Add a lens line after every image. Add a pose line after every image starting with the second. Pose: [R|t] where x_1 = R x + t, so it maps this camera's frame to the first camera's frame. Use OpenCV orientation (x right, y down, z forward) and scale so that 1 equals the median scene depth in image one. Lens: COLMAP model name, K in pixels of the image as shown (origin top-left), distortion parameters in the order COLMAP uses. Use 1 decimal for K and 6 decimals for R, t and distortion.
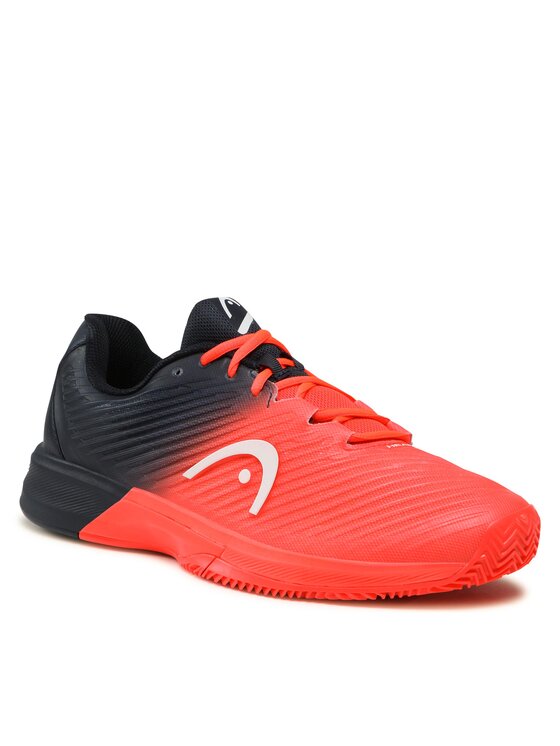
lens RADIAL K [[2564.7, 0, 280.0], [0, 2564.7, 373.0], [0, 0, 1]] dist [-3.053690, -0.030032]
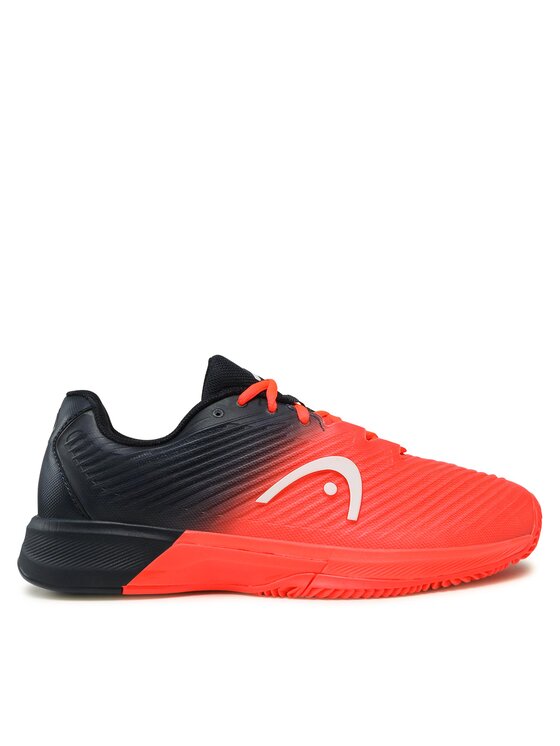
lens RADIAL K [[774.1, 0, 280.0], [0, 774.1, 373.0], [0, 0, 1]] dist [0.010550, 0.001660]
pose [[0.765021, 0.017653, 0.643763, -0.237691], [0.162053, 0.962182, -0.218962, 0.060767], [-0.623283, 0.271834, 0.733229, 0.744452]]
